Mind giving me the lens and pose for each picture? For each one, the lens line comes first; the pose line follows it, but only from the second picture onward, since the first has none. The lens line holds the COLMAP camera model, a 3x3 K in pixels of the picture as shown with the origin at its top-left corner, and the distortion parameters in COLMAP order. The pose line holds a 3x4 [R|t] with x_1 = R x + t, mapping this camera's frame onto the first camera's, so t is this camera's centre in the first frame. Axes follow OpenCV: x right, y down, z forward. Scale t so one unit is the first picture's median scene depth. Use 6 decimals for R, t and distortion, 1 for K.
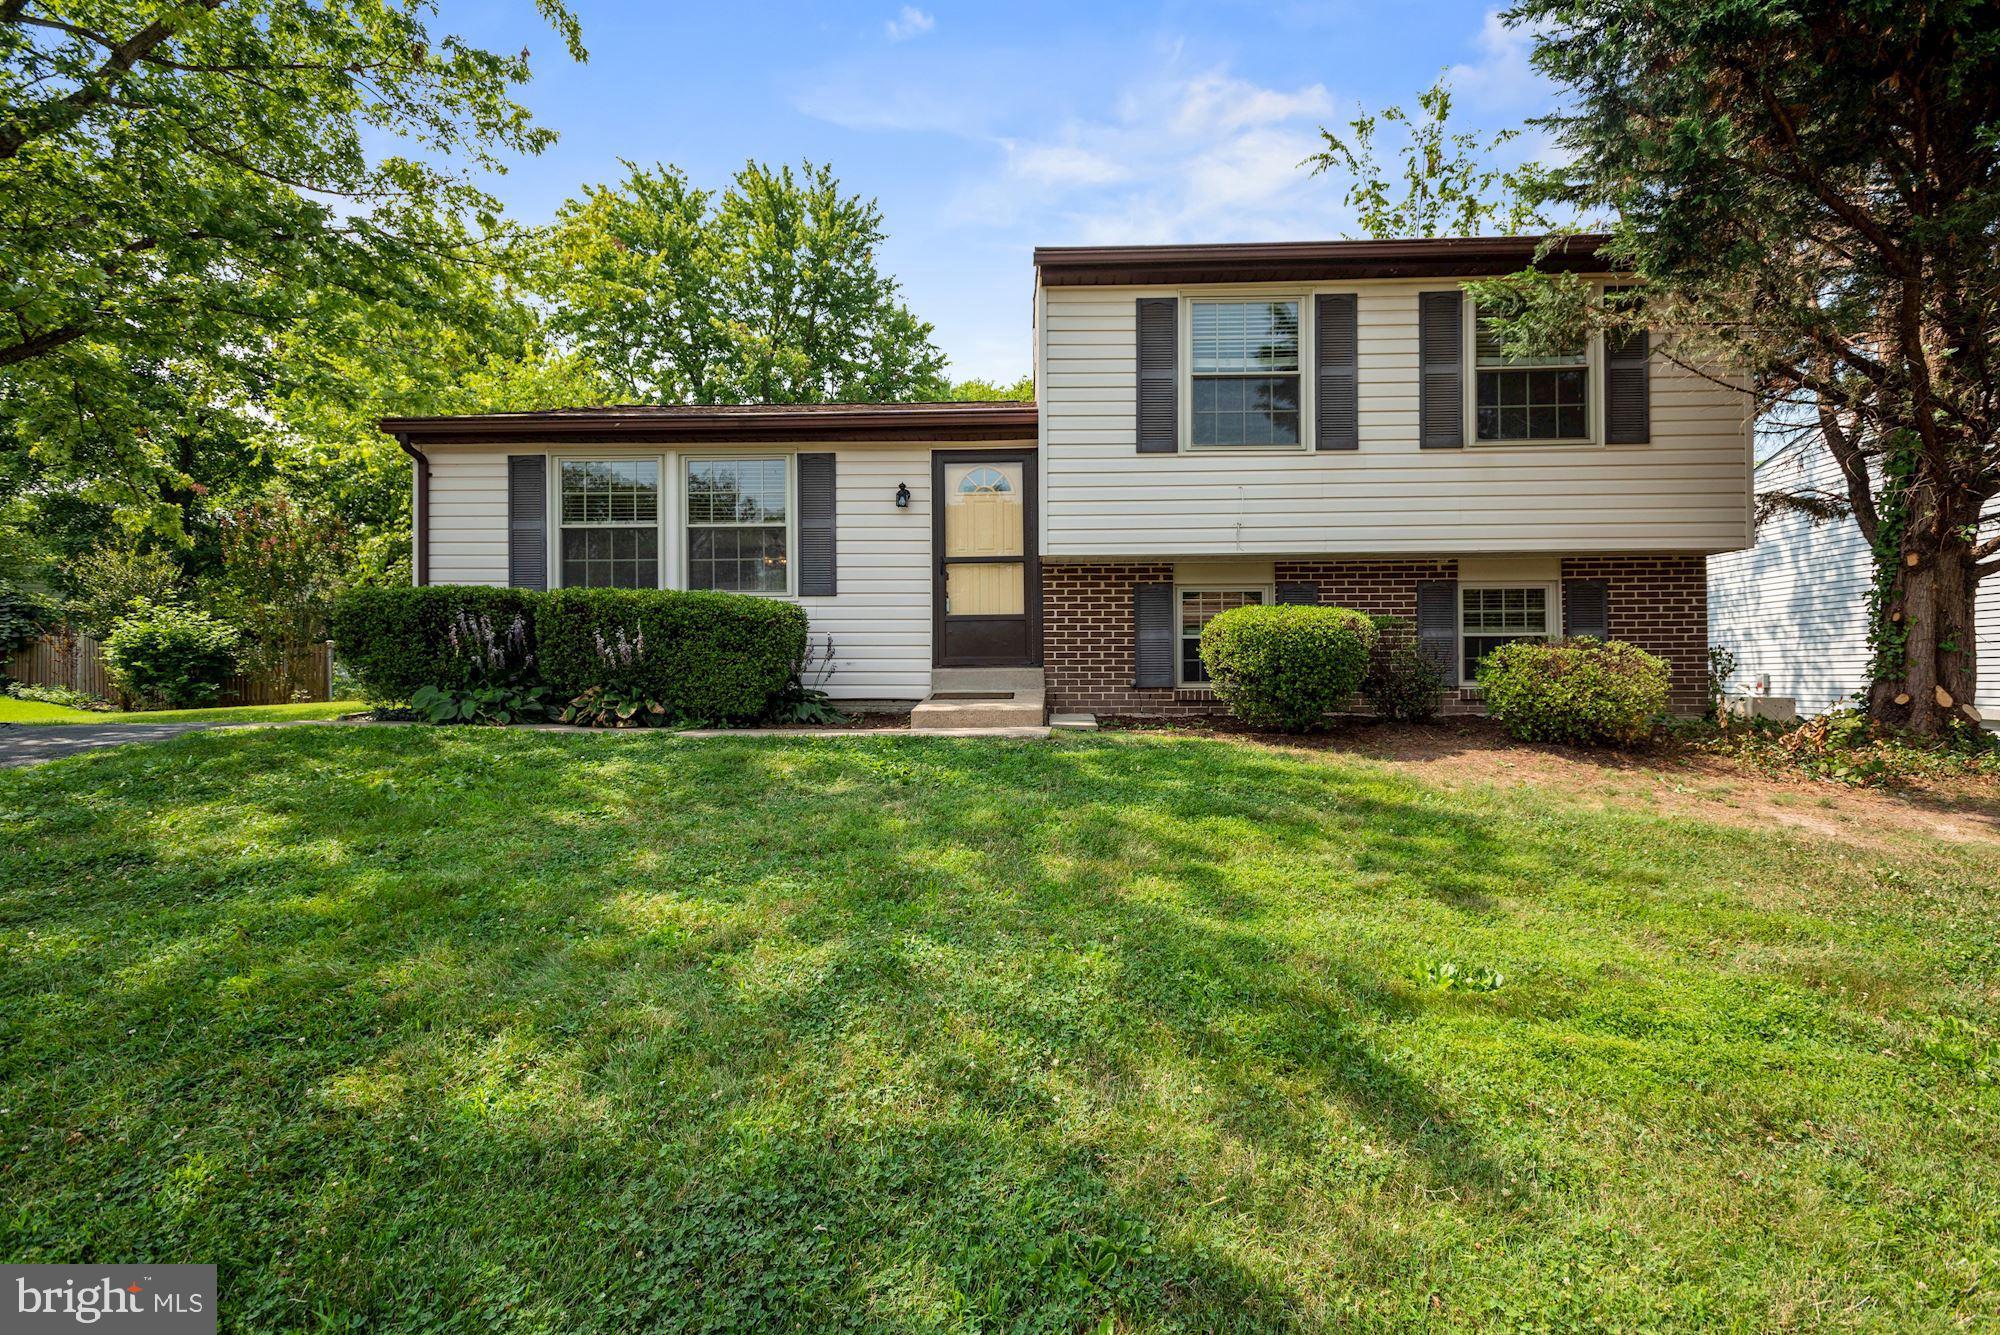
lens RADIAL K [[947.2, 0, 1000.0], [0, 947.2, 667.5], [0, 0, 1]] dist [0.015350, -0.000169]
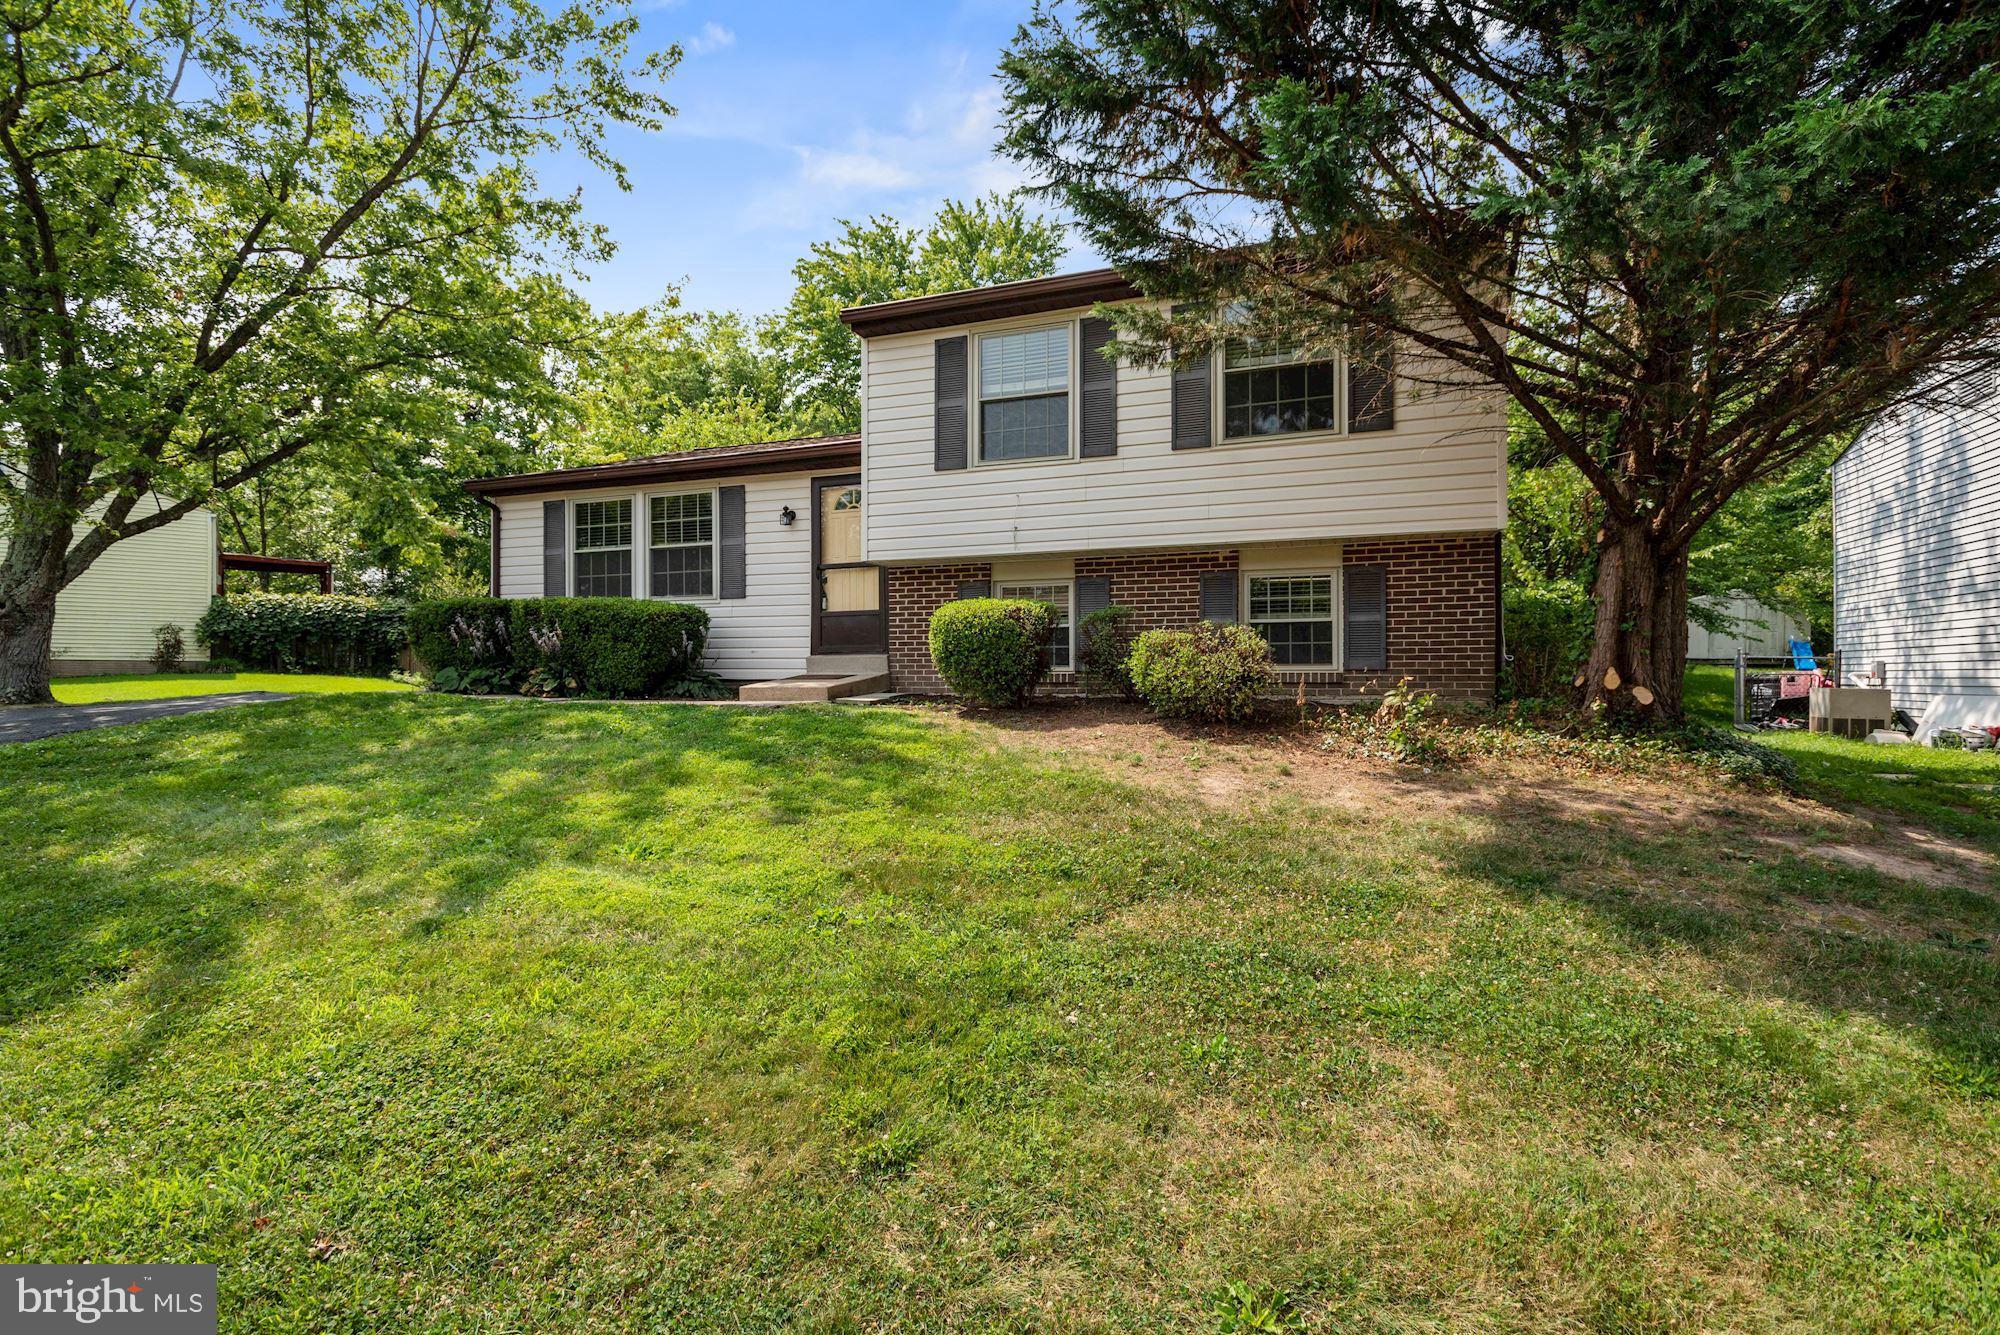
lens RADIAL K [[947.2, 0, 1000.0], [0, 947.2, 667.5], [0, 0, 1]] dist [0.015350, -0.000169]
pose [[0.944854, 0.000134, -0.327492, 0.571482], [0.001571, 0.999987, 0.004941, 0.011071], [0.327488, -0.005183, 0.944841, -0.082194]]
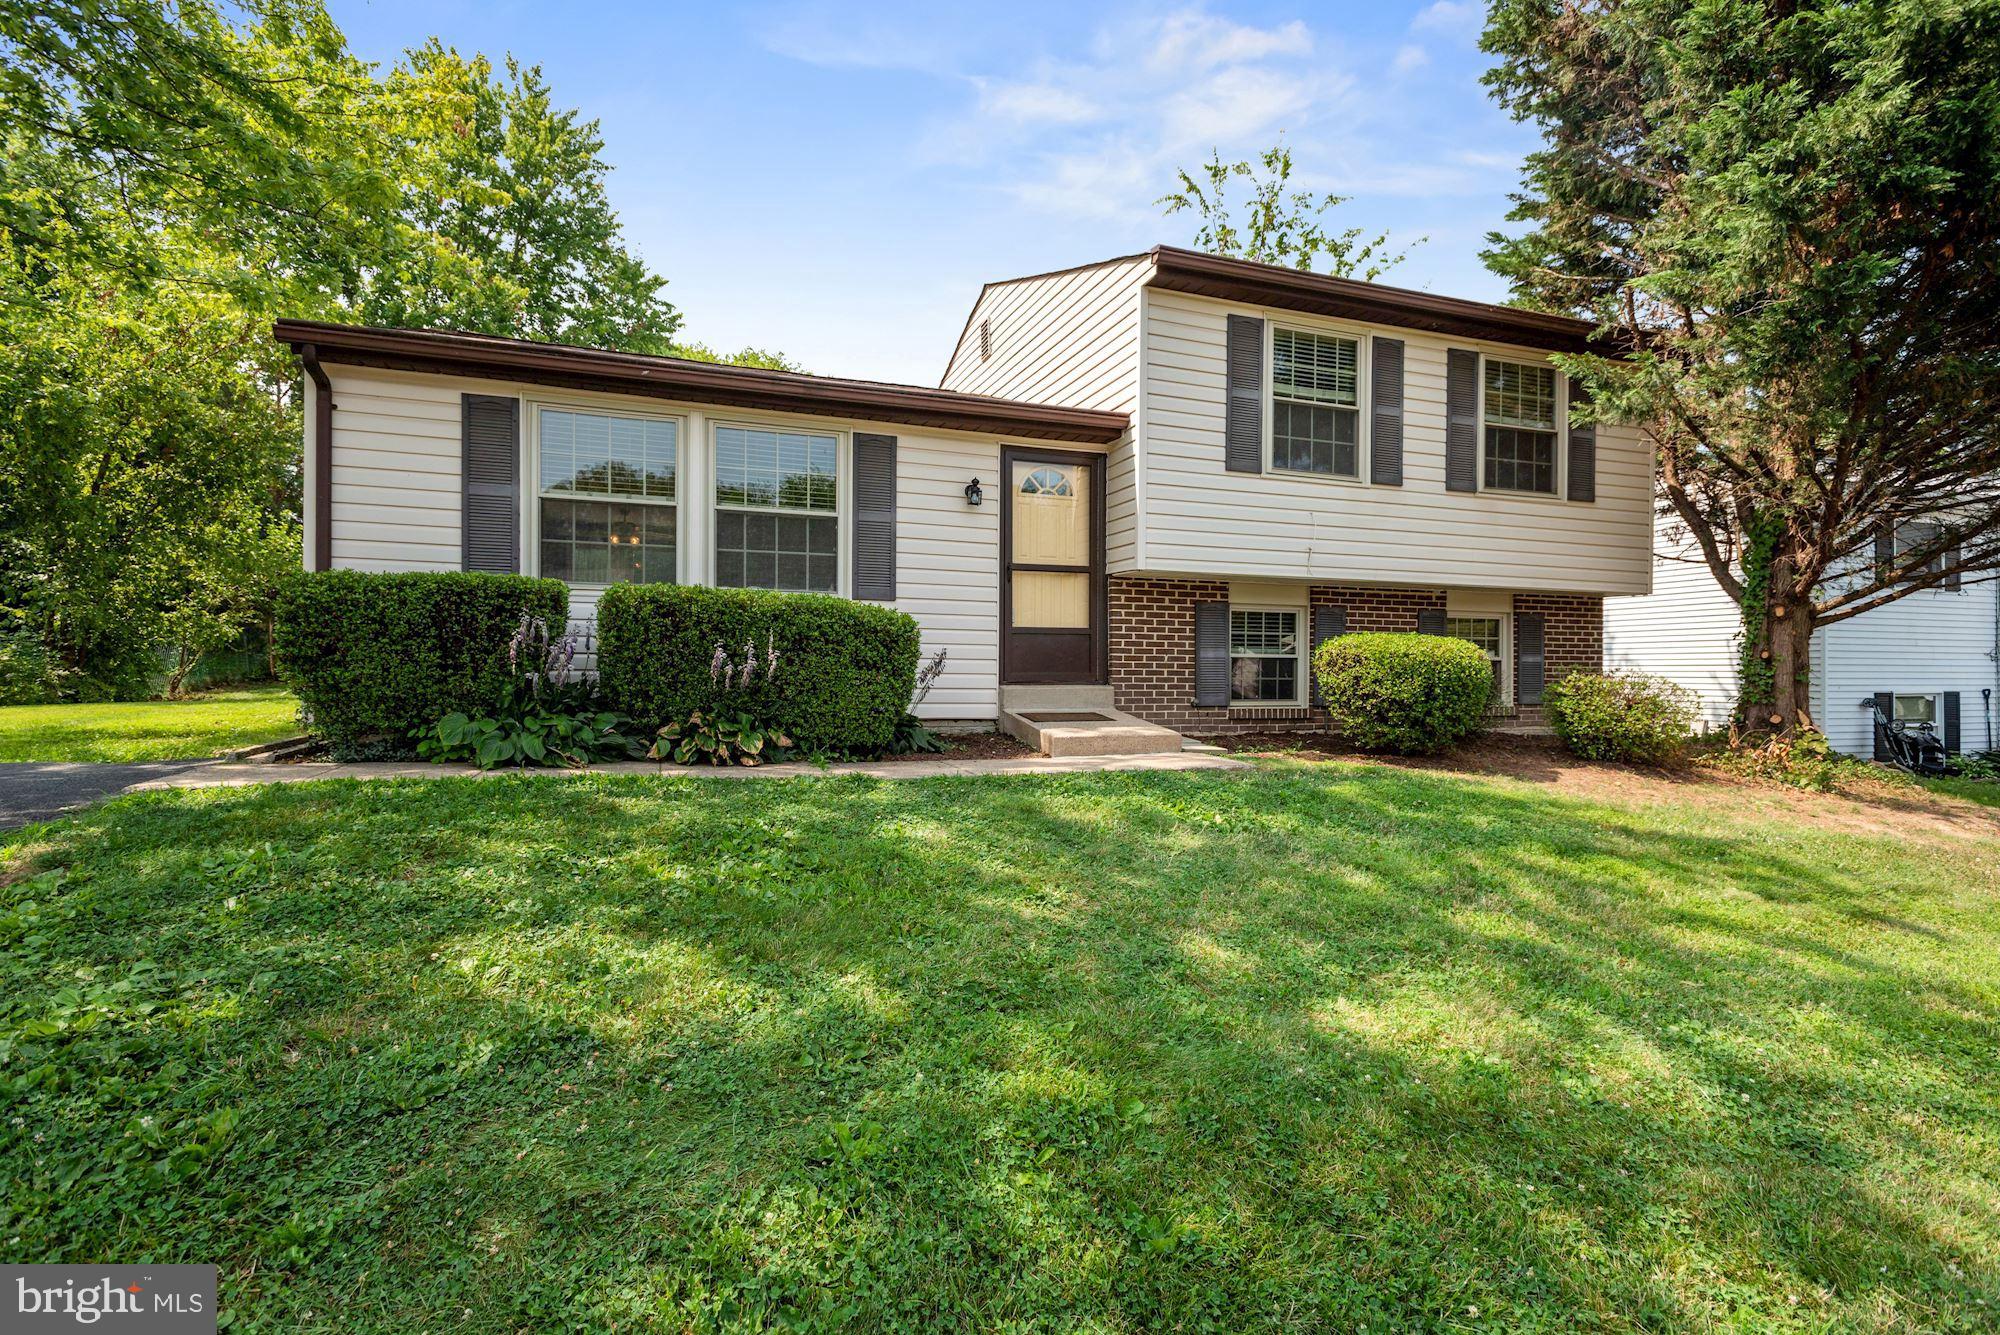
lens RADIAL K [[947.2, 0, 1000.0], [0, 947.2, 667.5], [0, 0, 1]] dist [0.015350, -0.000169]
pose [[0.926991, 0.012900, 0.374862, -0.417270], [-0.017660, 0.999801, 0.009264, -0.024565], [-0.374667, -0.015208, 0.927035, 0.158327]]
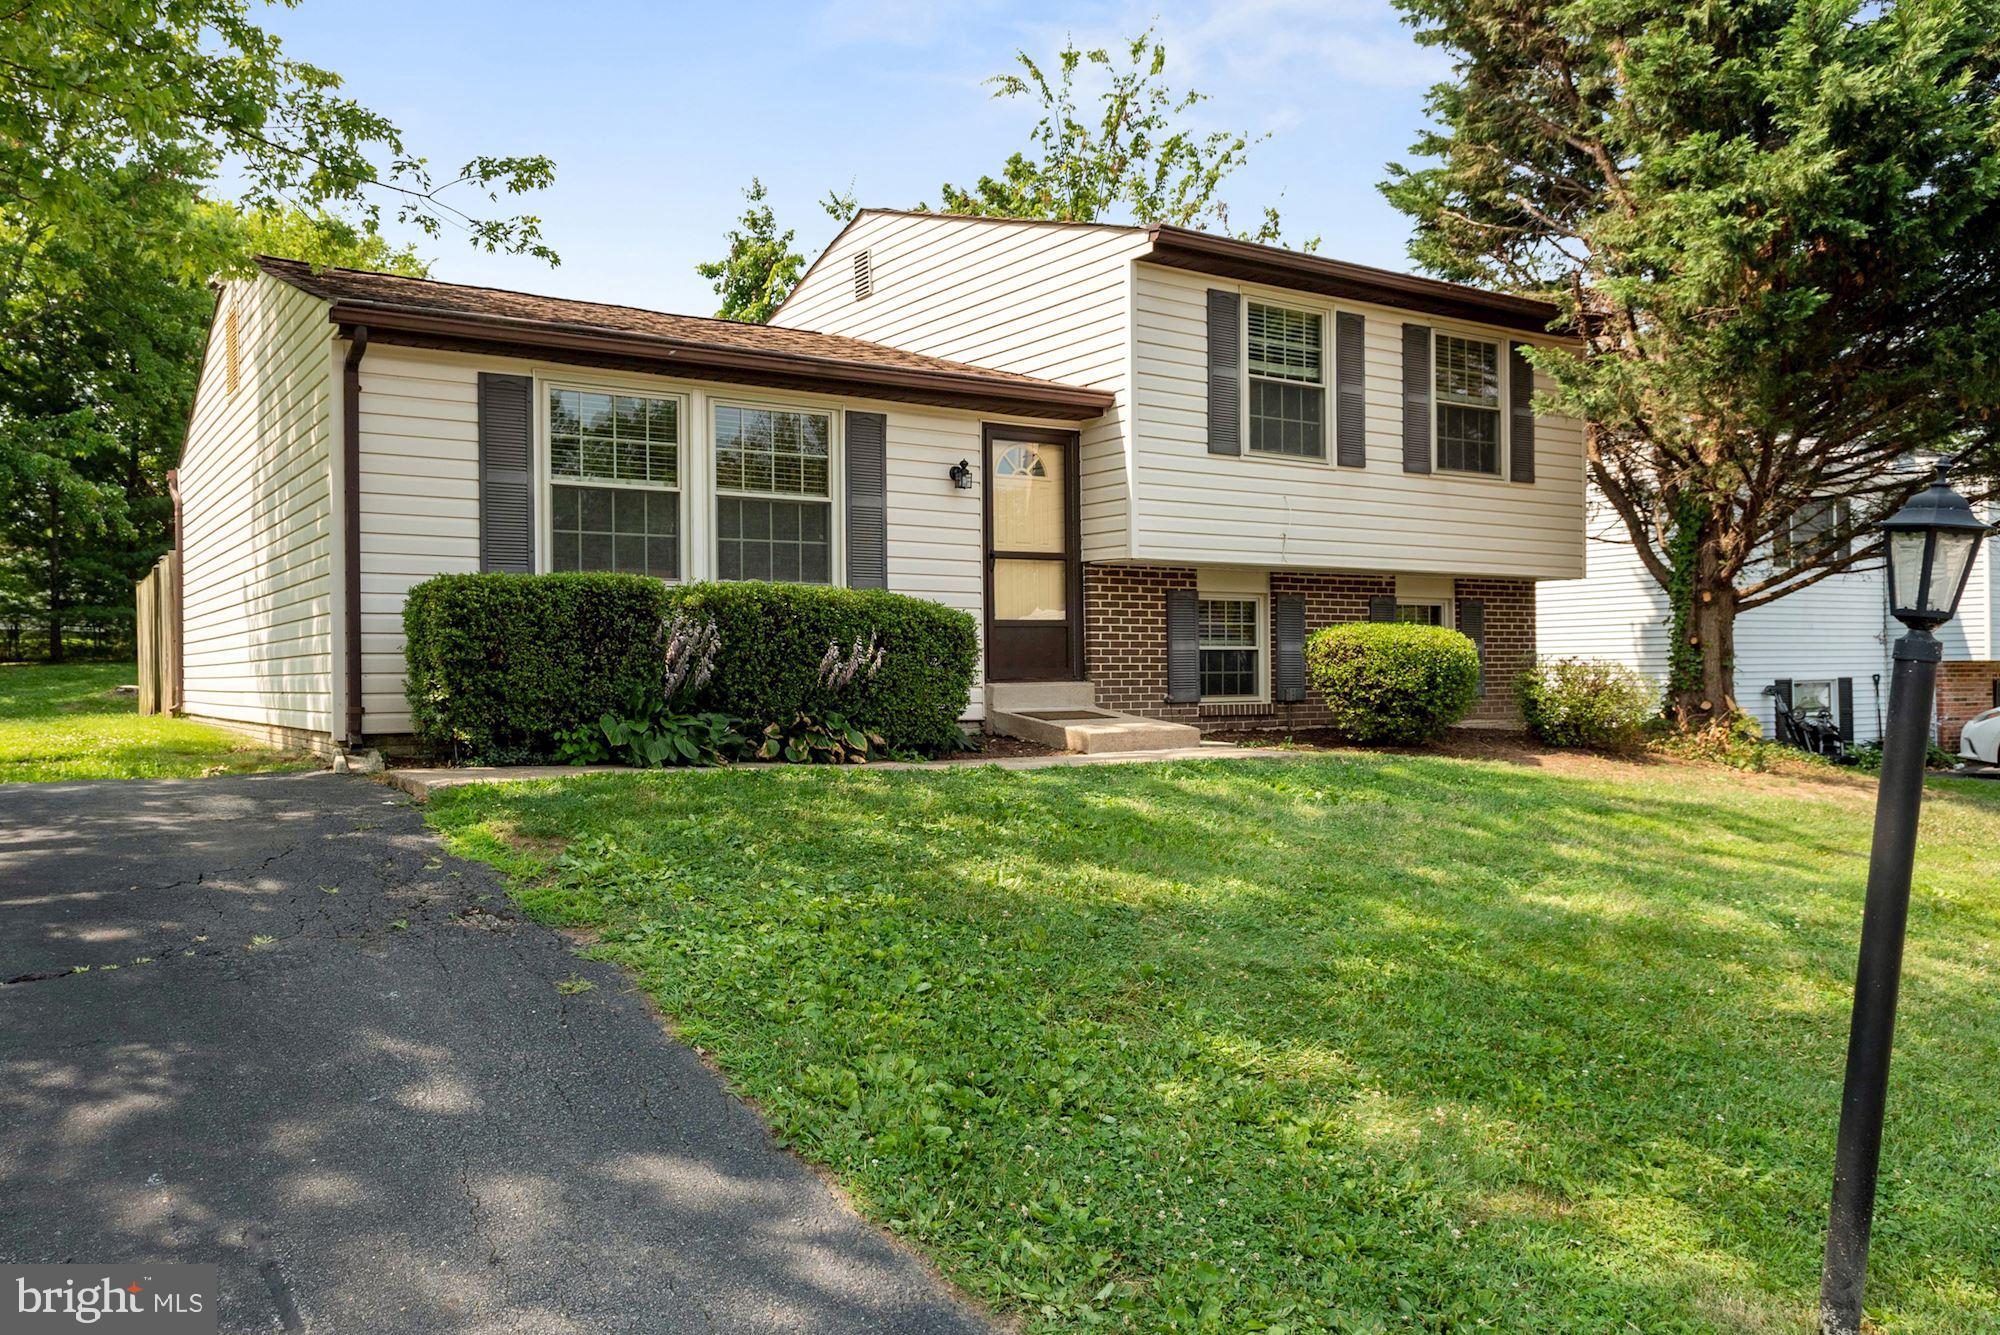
lens RADIAL K [[1446.4, 0, 826.9], [0, 1446.4, 667.9], [0, 0, 1]] dist [0.010407, 0.012351]
pose [[0.841612, 0.000278, 0.540083, -0.892862], [-0.003597, 0.999981, 0.005090, -0.018604], [-0.540071, -0.006226, 0.841597, -0.002963]]
